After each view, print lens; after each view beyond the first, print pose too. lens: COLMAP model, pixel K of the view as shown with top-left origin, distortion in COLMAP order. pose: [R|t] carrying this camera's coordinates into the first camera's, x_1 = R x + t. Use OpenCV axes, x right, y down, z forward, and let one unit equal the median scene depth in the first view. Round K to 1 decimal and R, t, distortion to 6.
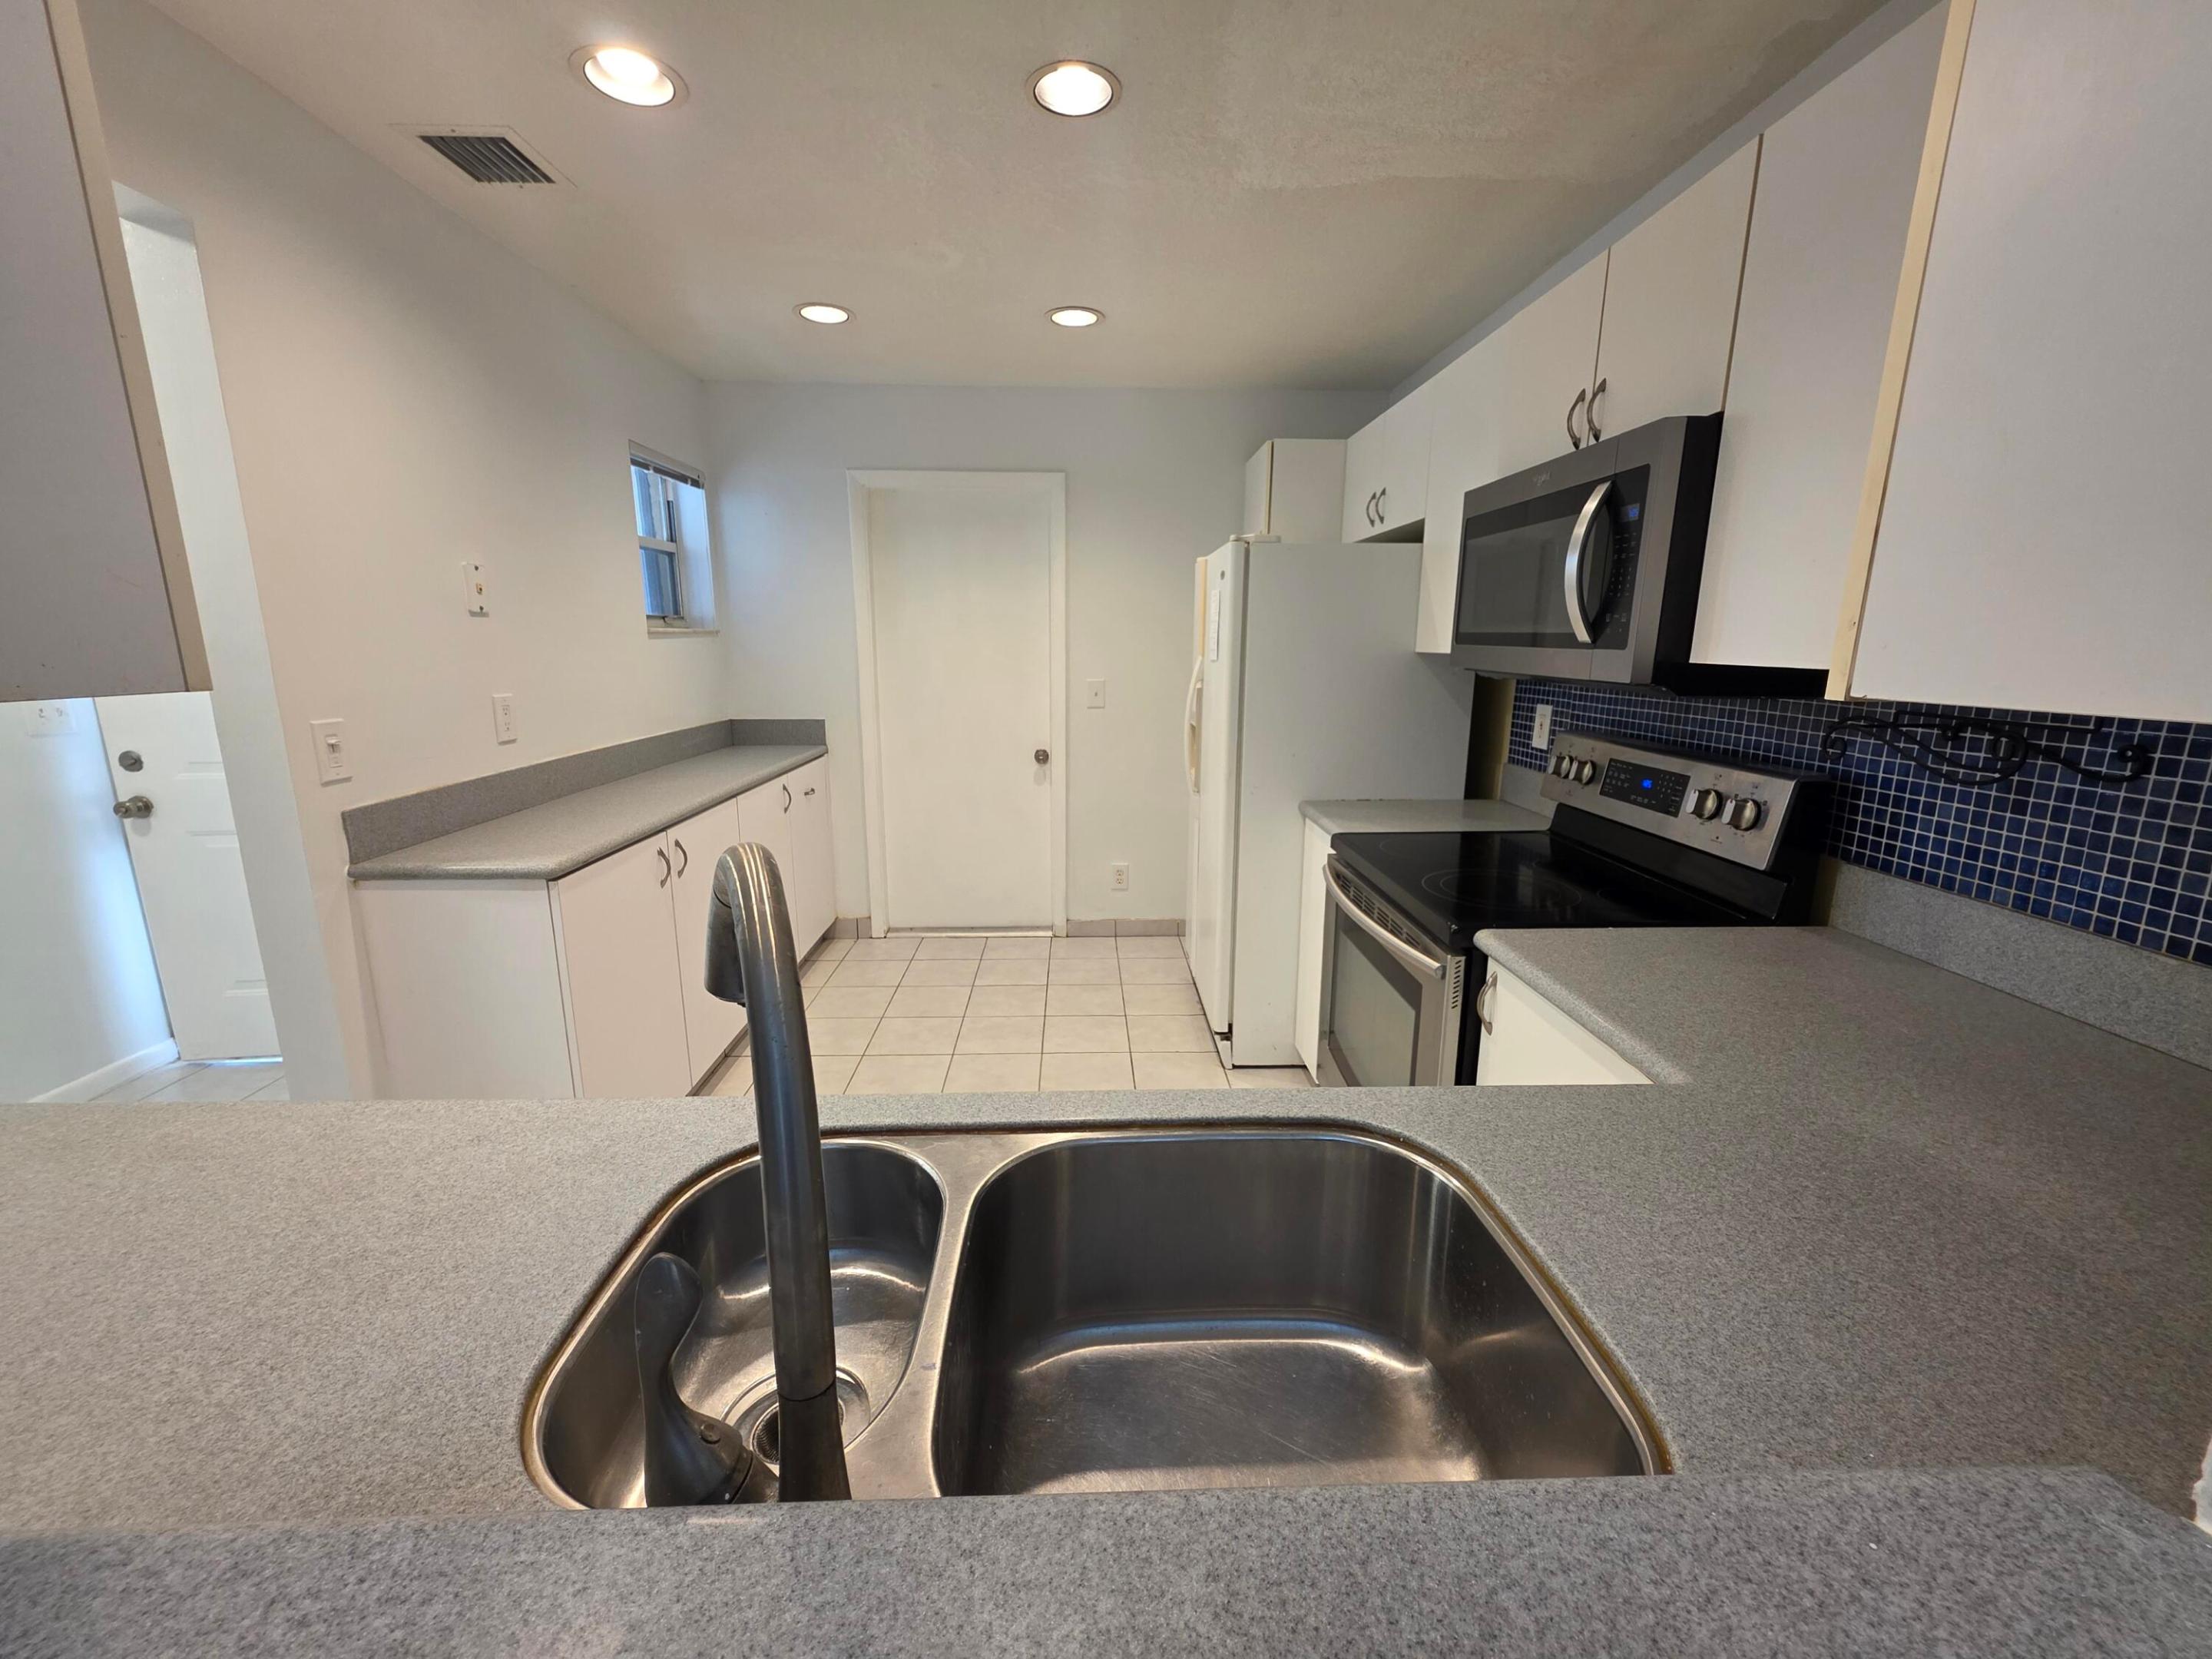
lens RADIAL K [[886.1, 0, 1099.5], [0, 886.1, 829.4], [0, 0, 1]] dist [0.000363, -0.000203]
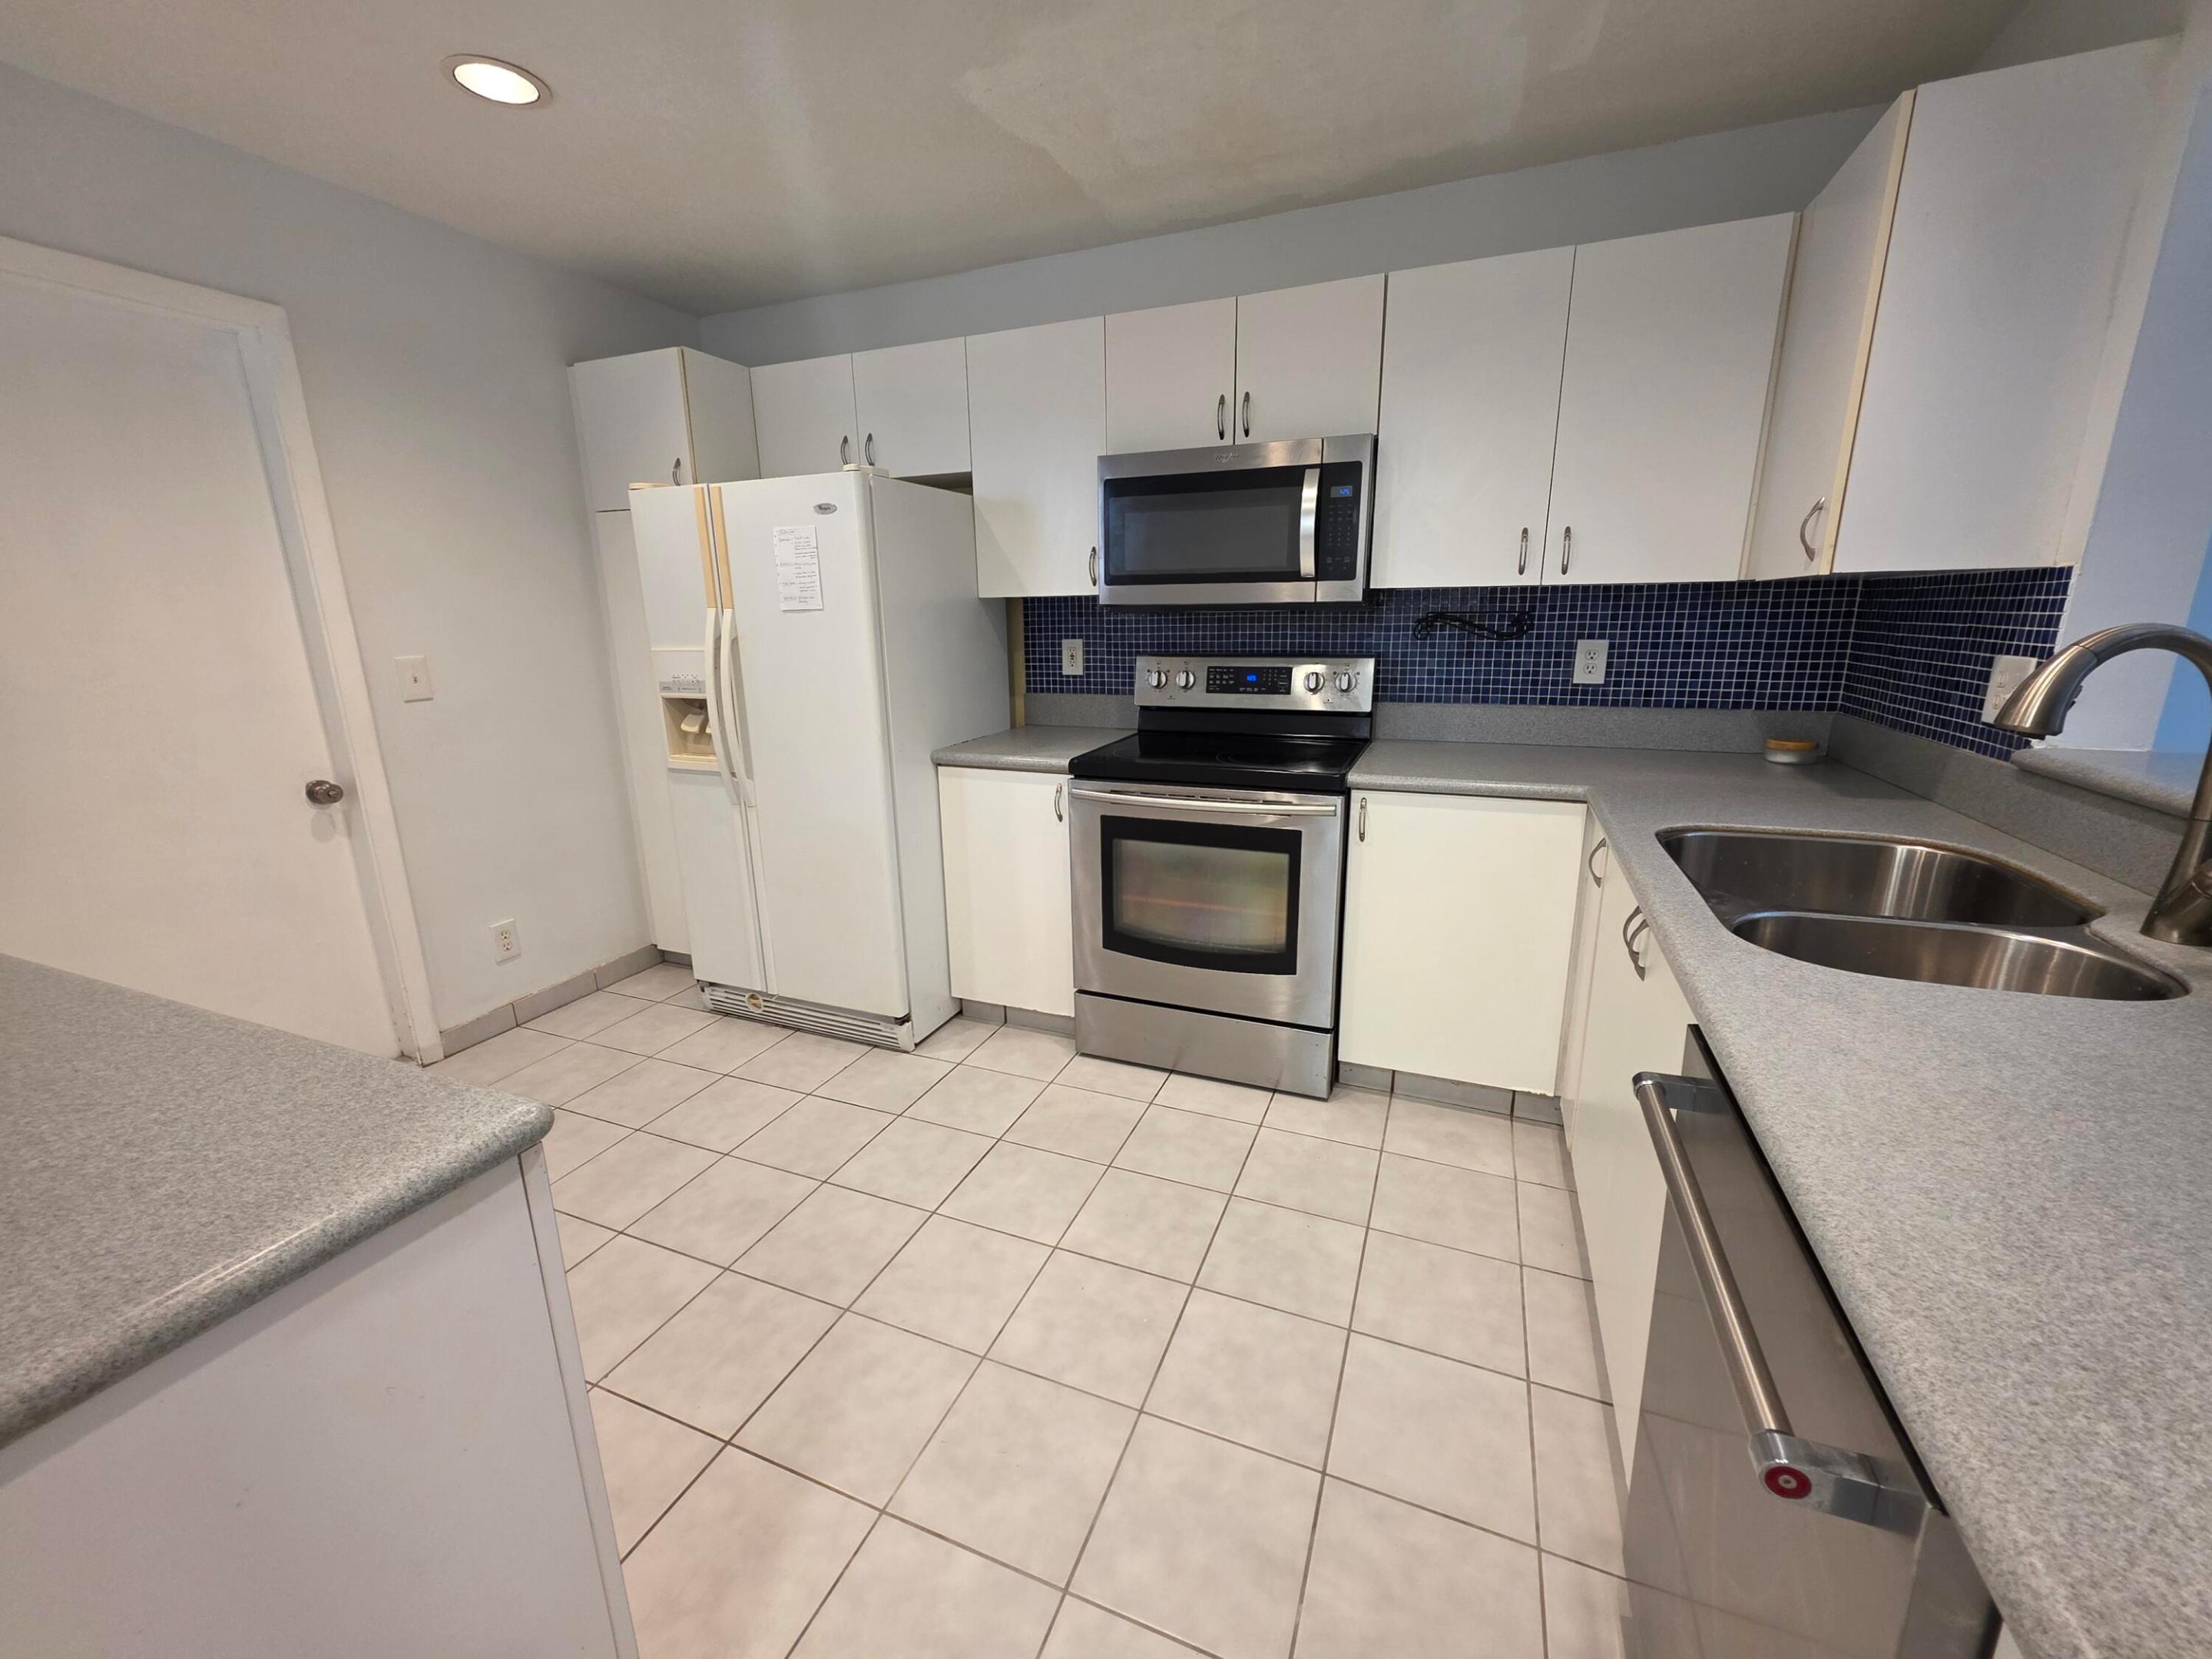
lens RADIAL K [[886.1, 0, 1107.4], [0, 886.1, 830.8], [0, 0, 1]] dist [0.001349, 0.000073]
pose [[0.404692, -0.232145, 0.884496, -1.045393], [0.210153, 0.964962, 0.157111, -0.108971], [-0.889977, 0.122298, 0.439299, 0.728966]]
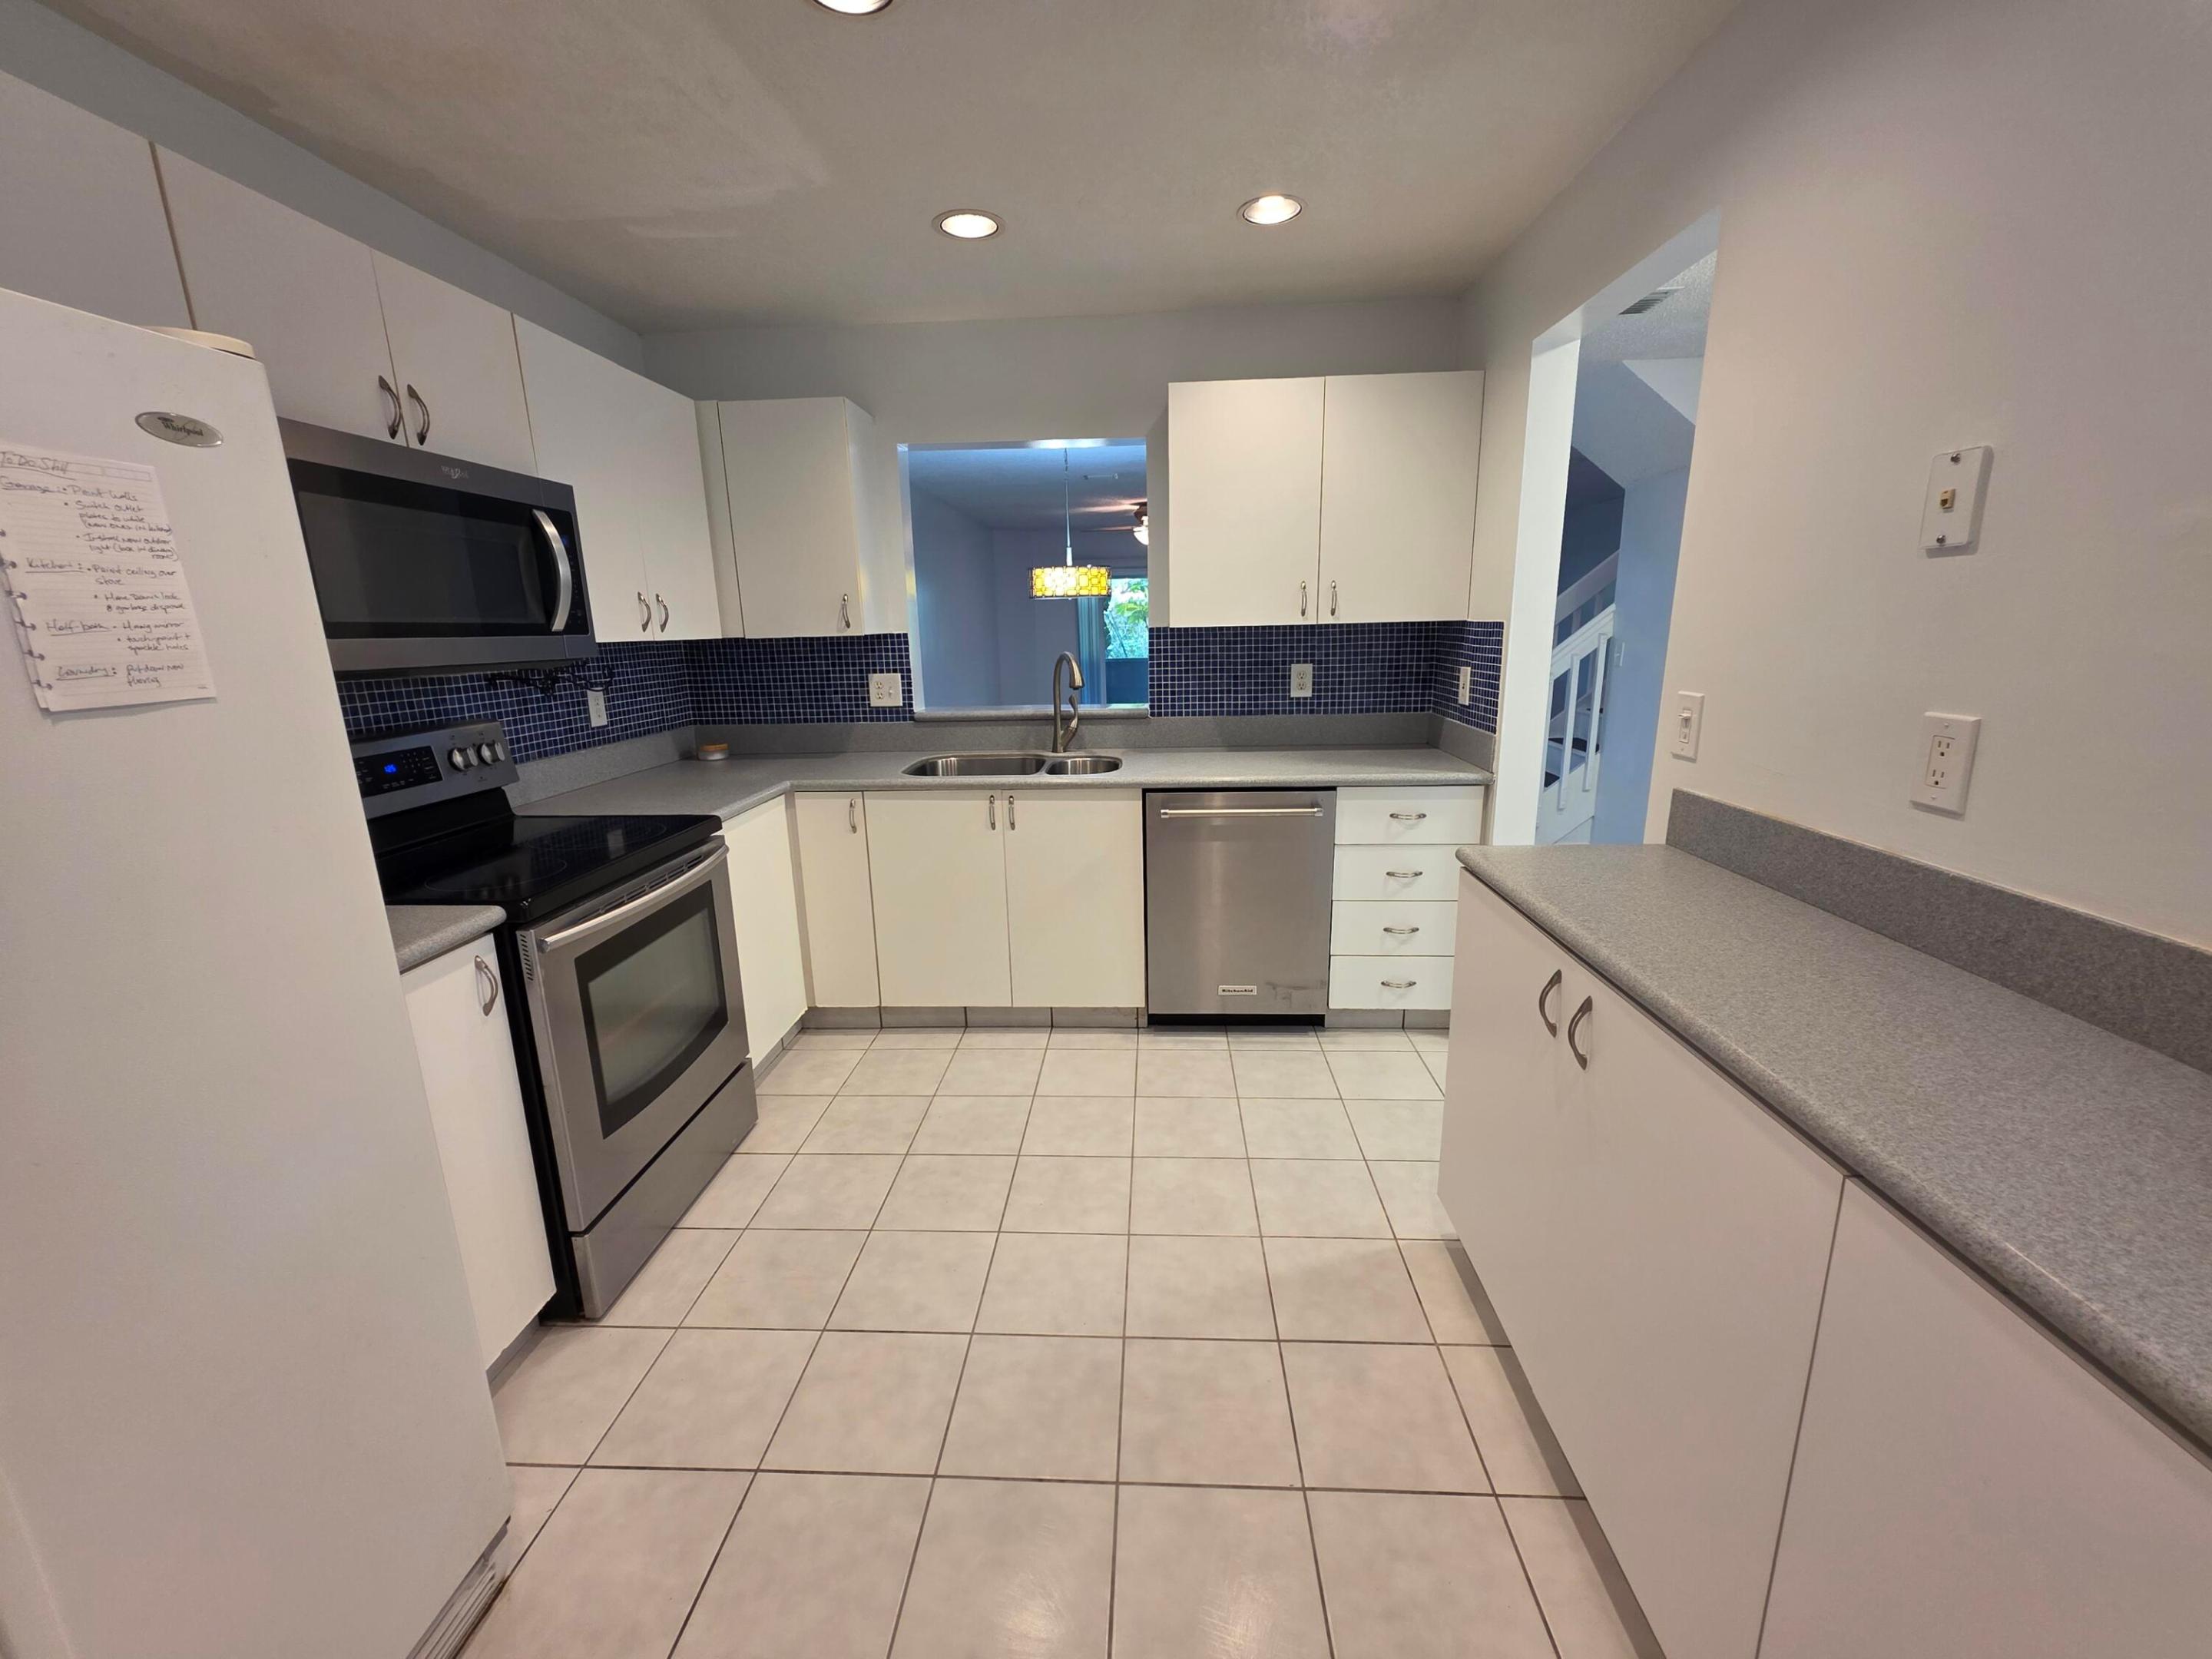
lens RADIAL K [[886.1, 0, 1107.4], [0, 886.1, 830.8], [0, 0, 1]] dist [0.001349, 0.000073]
pose [[-0.996659, -0.001074, 0.081666, -0.391894], [0.034207, 0.902496, 0.429338, -0.502090], [-0.074165, 0.430697, -0.899444, 2.353564]]
